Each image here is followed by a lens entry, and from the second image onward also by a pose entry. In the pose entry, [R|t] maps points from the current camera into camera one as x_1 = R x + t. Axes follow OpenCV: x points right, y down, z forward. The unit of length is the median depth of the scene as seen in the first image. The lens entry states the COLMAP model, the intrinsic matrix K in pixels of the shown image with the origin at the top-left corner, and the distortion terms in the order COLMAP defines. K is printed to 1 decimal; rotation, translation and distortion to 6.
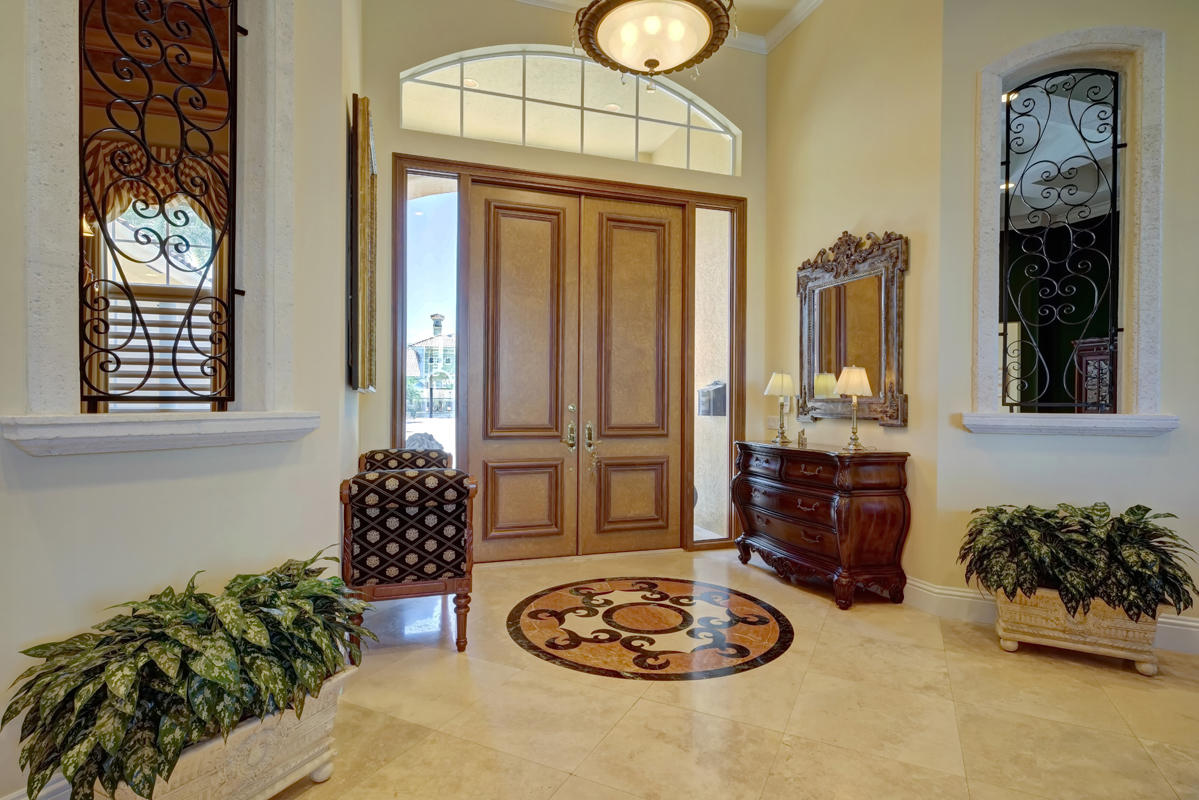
lens RADIAL K [[598.4, 0, 601.6], [0, 598.4, 404.7], [0, 0, 1]] dist [-0.000130, 0.001638]
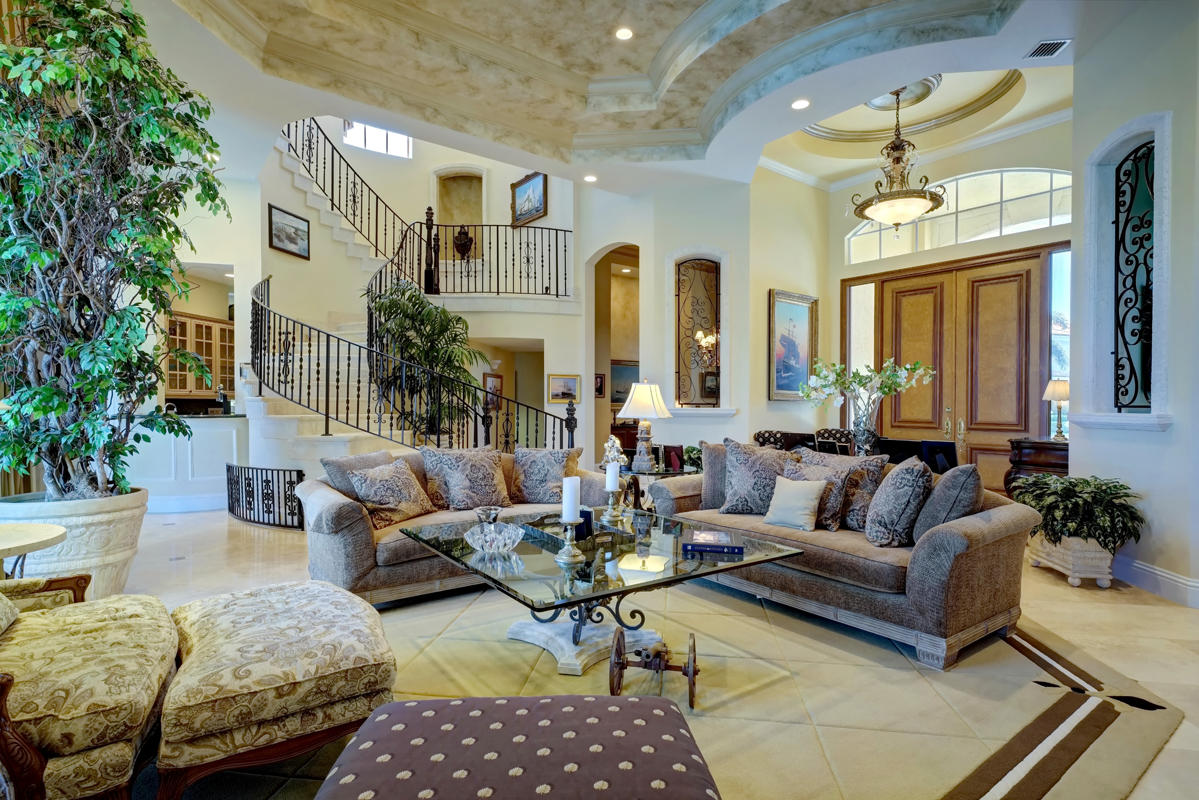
lens RADIAL K [[598.4, 0, 601.6], [0, 598.4, 404.7], [0, 0, 1]] dist [-0.000130, 0.001638]
pose [[0.304332, 0.000020, -0.952566, 1.133555], [-0.012463, 0.999914, -0.003961, 0.009877], [0.952484, 0.013077, 0.304306, -0.317581]]
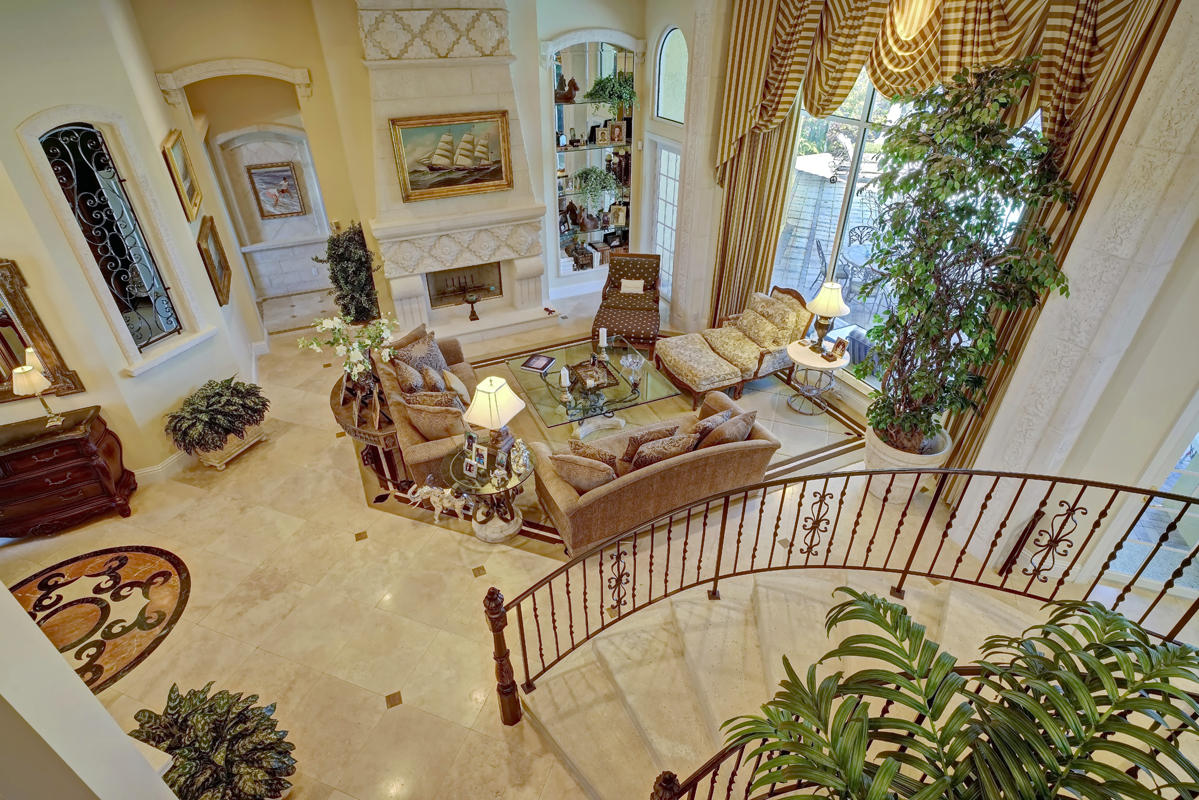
lens RADIAL K [[598.4, 0, 601.6], [0, 598.4, 404.7], [0, 0, 1]] dist [-0.000130, 0.001638]
pose [[-0.113546, -0.546325, 0.829841, -0.649581], [0.004376, 0.834960, 0.550294, -0.562647], [-0.993523, 0.066115, -0.092415, -0.042017]]
